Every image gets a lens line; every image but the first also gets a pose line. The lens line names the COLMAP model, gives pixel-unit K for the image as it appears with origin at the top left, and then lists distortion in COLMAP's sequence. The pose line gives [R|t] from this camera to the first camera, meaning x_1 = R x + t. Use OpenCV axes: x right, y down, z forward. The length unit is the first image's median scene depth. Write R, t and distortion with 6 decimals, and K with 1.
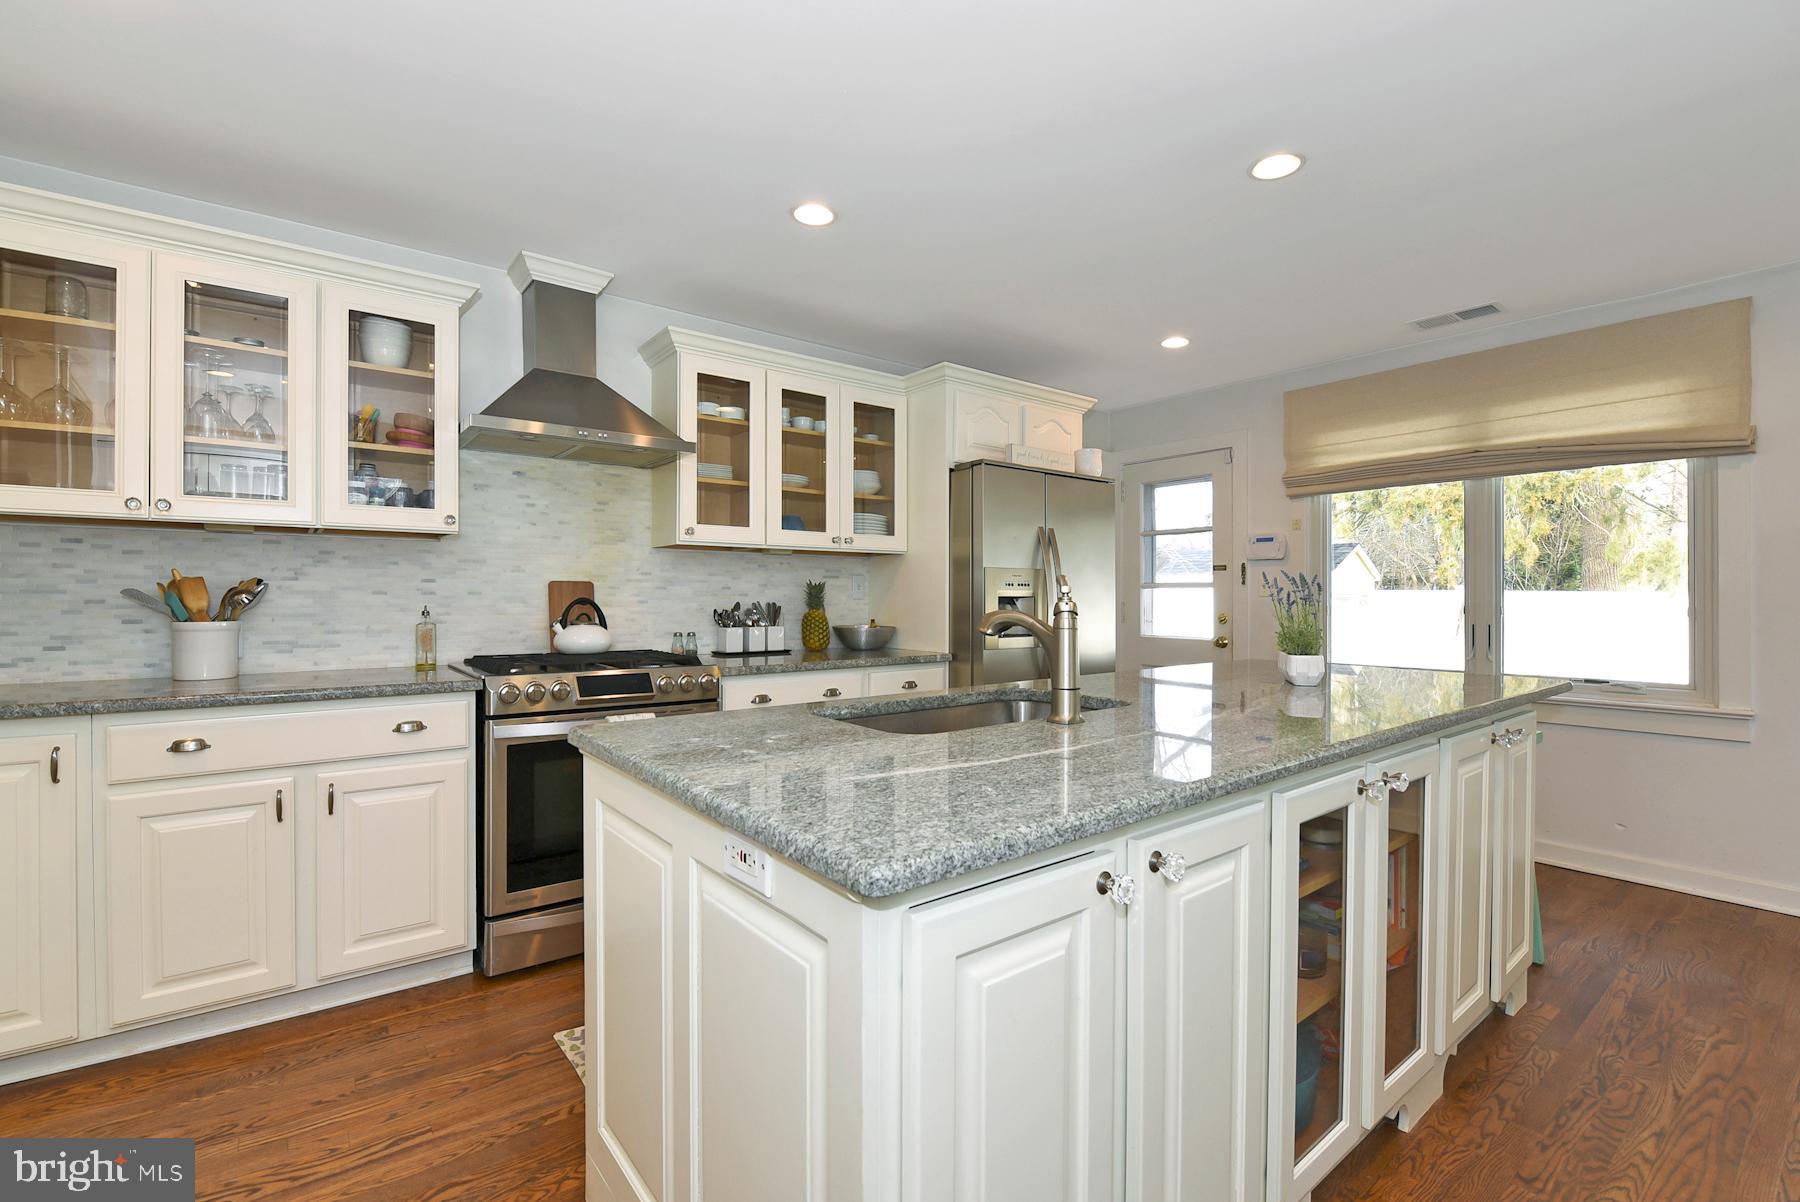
lens RADIAL K [[796.5, 0, 908.6], [0, 796.5, 601.4], [0, 0, 1]] dist [-0.009692, -0.001874]
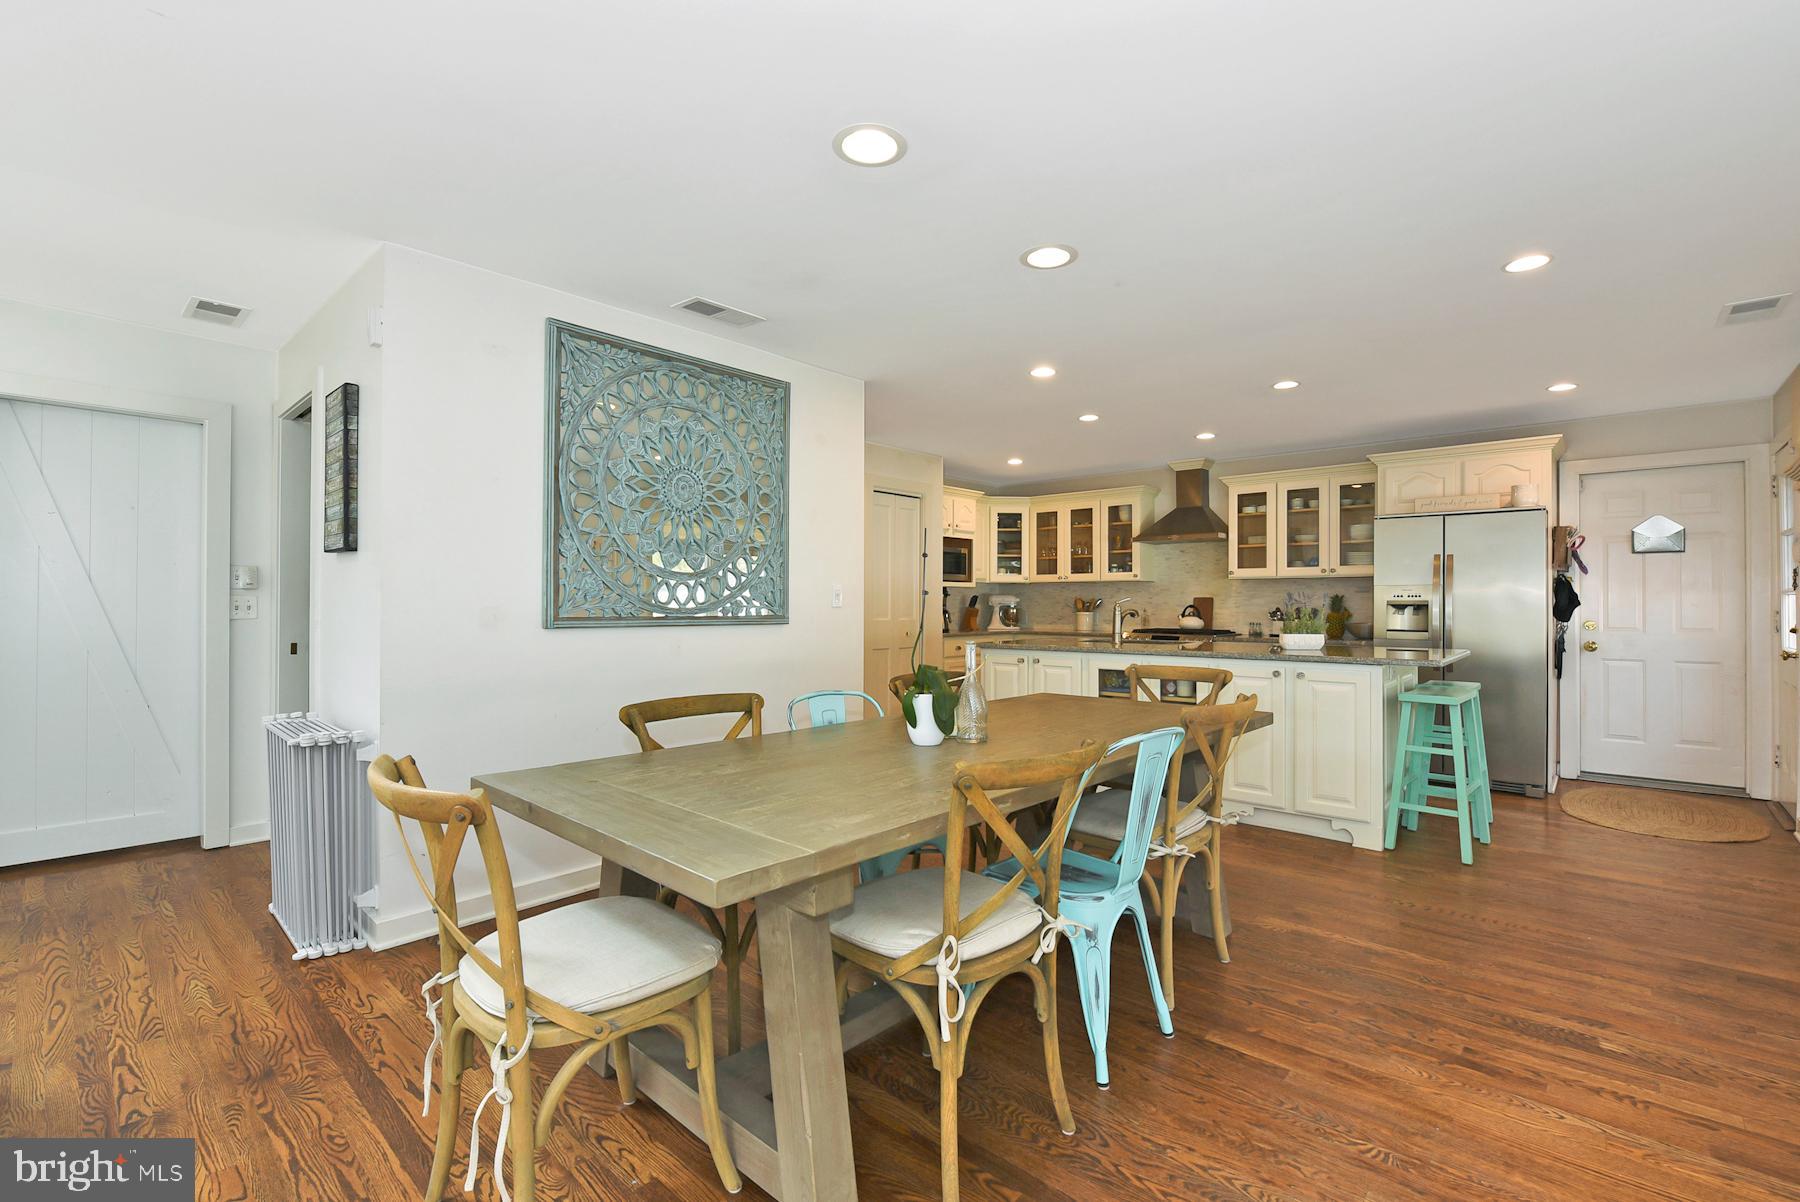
lens RADIAL K [[796.5, 0, 906.1], [0, 796.5, 605.9], [0, 0, 1]] dist [-0.009692, -0.001874]
pose [[0.161040, 0.001445, -0.986947, 1.457870], [-0.004928, 0.999988, 0.000660, 0.001180], [0.986936, 0.004758, 0.161045, -0.154892]]
